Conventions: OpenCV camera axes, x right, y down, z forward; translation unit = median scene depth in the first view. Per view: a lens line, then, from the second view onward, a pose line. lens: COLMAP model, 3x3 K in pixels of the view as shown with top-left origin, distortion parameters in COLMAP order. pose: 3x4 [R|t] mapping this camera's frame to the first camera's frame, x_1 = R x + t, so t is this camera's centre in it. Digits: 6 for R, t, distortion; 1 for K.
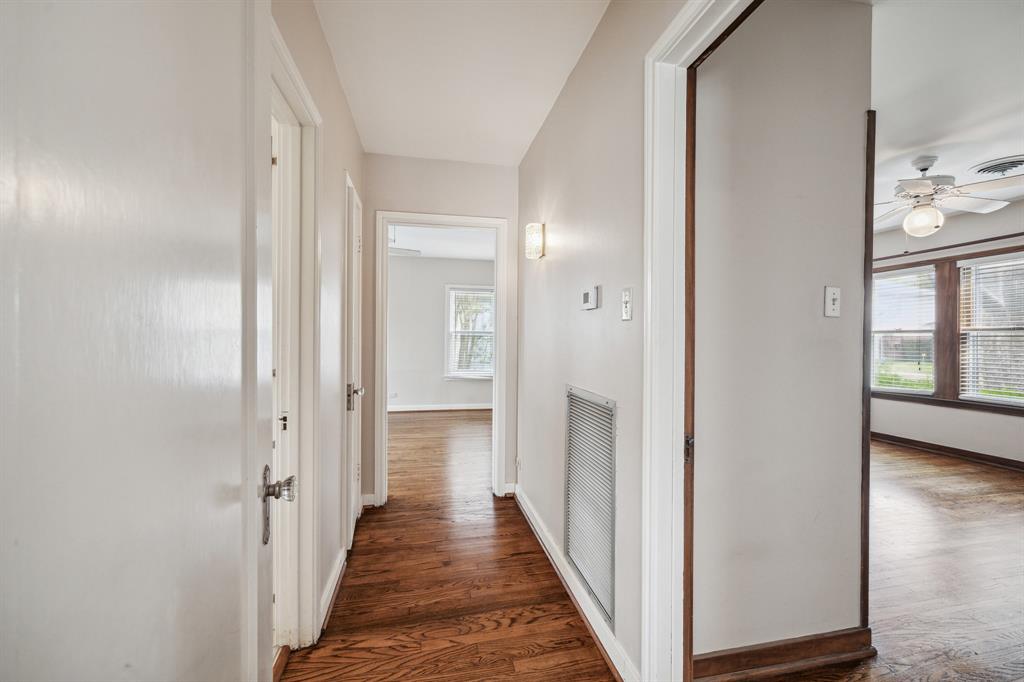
lens RADIAL K [[416.4, 0, 513.8], [0, 416.4, 338.7], [0, 0, 1]] dist [-0.002583, -0.000249]
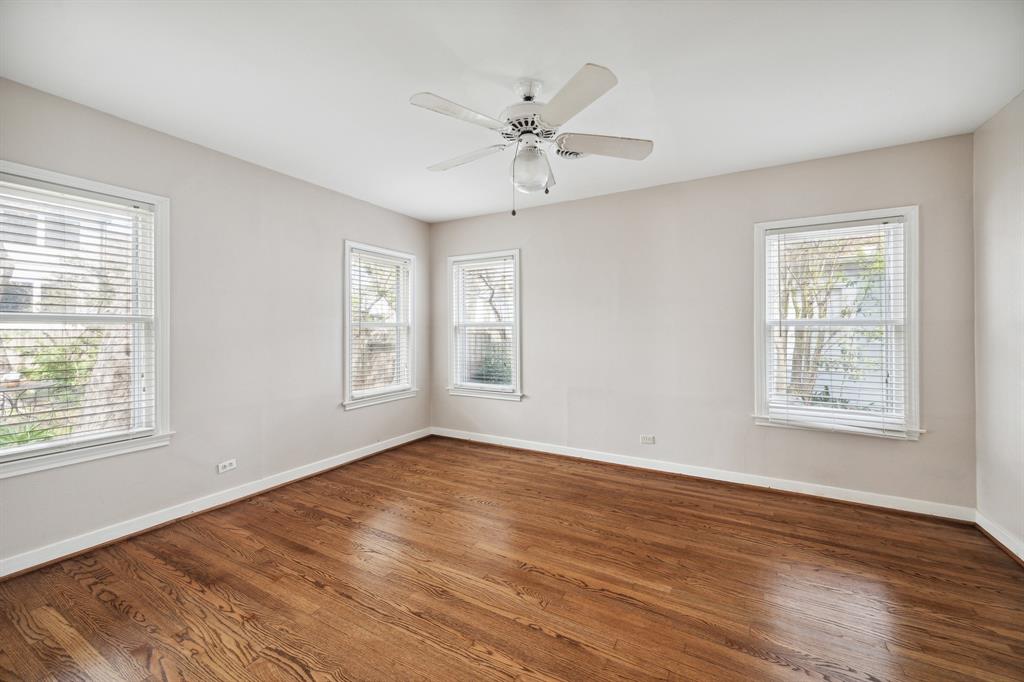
lens RADIAL K [[416.4, 0, 513.8], [0, 416.4, 338.7], [0, 0, 1]] dist [-0.002583, -0.000249]
pose [[0.748927, -0.013263, -0.662520, -0.038254], [0.015772, 0.999873, -0.002188, -0.000177], [0.662465, -0.008810, 0.749041, 0.313015]]
